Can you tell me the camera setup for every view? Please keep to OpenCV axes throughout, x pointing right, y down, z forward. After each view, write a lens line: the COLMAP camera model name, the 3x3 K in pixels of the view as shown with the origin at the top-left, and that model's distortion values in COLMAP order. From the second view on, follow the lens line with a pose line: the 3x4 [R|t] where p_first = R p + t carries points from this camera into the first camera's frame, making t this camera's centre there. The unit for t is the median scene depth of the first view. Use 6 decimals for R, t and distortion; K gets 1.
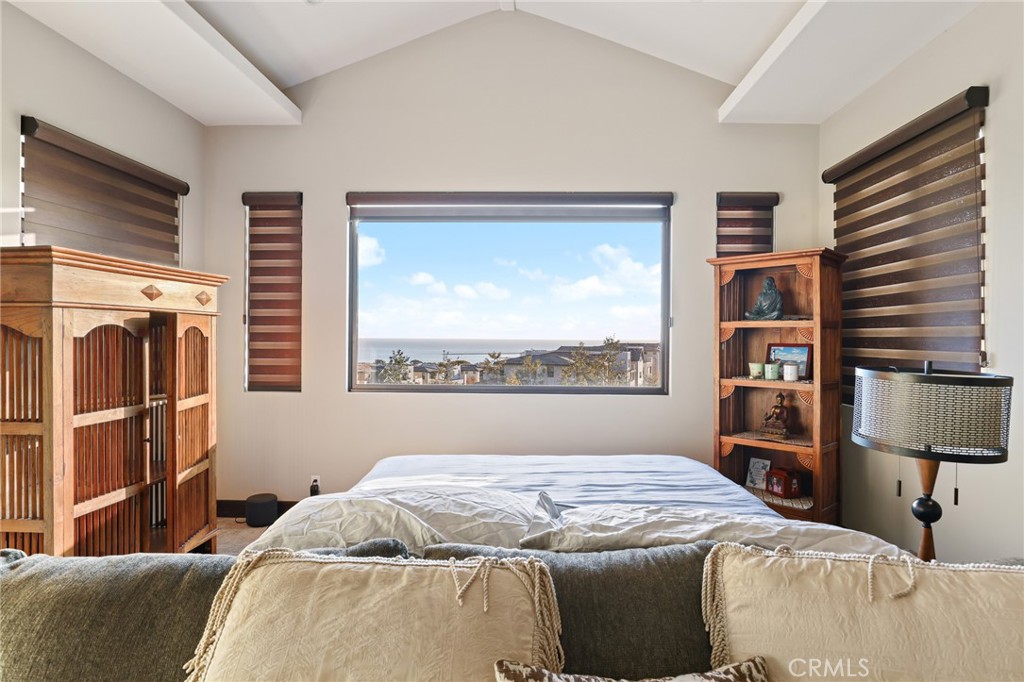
lens RADIAL K [[578.2, 0, 535.2], [0, 578.2, 326.4], [0, 0, 1]] dist [0.002966, 0.001894]
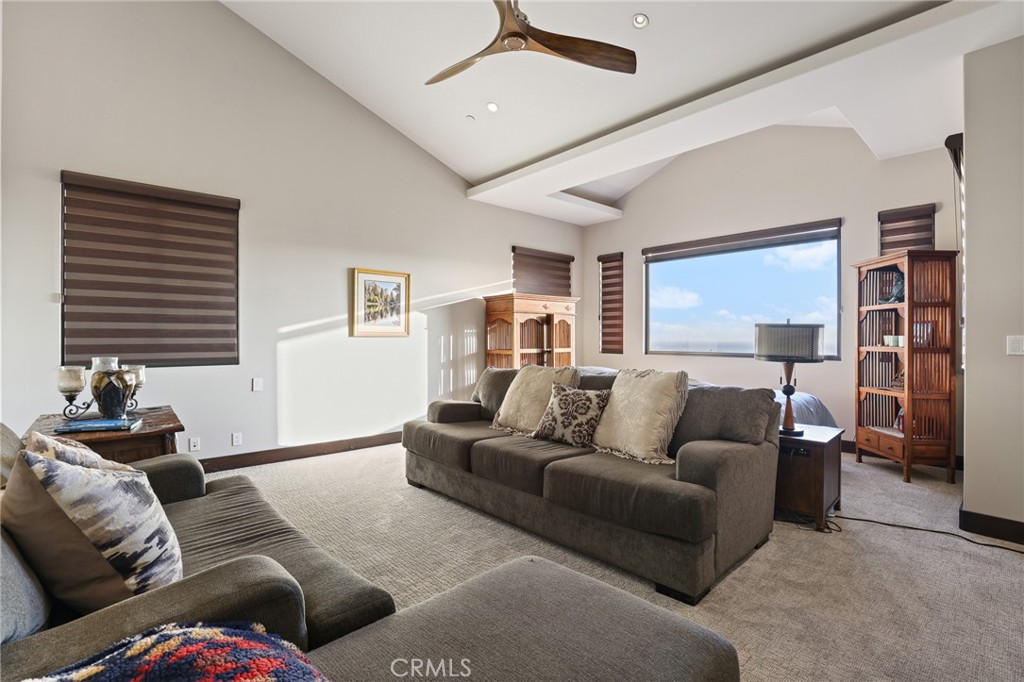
lens RADIAL K [[471.5, 0, 512.3], [0, 471.5, 339.7], [0, 0, 1]] dist [-0.035081, 0.004199]
pose [[0.680426, -0.002336, -0.732813, 0.608709], [0.014826, 0.999834, 0.010579, 0.051394], [0.732667, -0.018063, 0.680348, -0.432535]]
